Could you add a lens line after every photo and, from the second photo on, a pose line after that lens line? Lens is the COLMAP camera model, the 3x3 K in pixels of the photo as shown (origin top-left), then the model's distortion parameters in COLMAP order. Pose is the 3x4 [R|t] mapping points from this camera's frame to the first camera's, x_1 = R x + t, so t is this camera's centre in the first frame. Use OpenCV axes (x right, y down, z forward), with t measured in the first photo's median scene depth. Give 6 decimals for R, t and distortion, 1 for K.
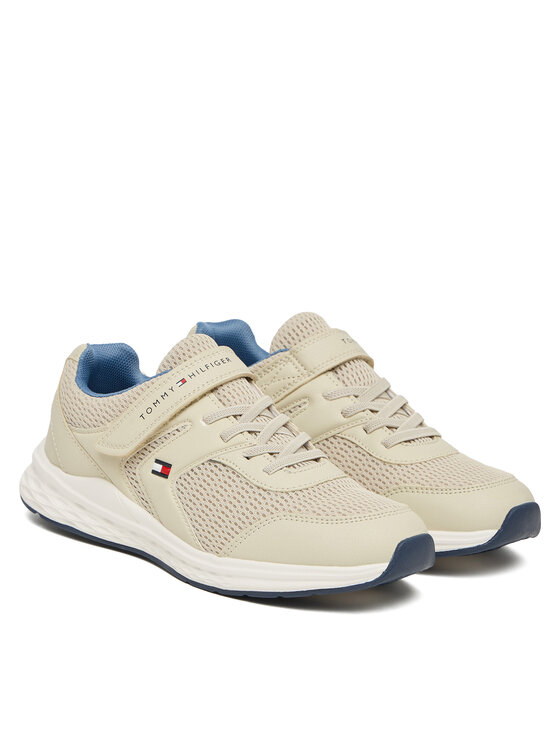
lens RADIAL K [[2185.4, 0, 279.7], [0, 2185.4, 372.9], [0, 0, 1]] dist [0.029468, 0.000000]
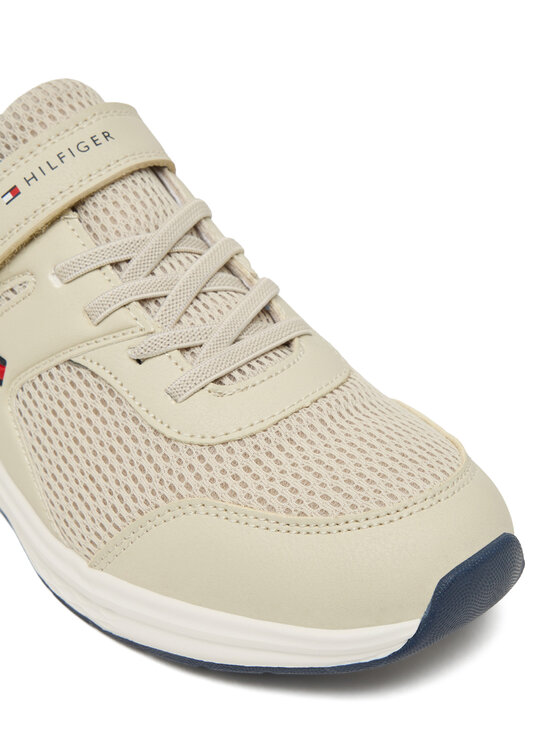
lens RADIAL K [[1489.2, 0, 281.1], [0, 1489.2, 373.5], [0, 0, 1]] dist [-0.018934, 0.000000]
pose [[0.989512, -0.028987, -0.141516, 0.063676], [0.073939, 0.943233, 0.323797, -0.063352], [0.124096, -0.330865, 0.935483, 0.686865]]
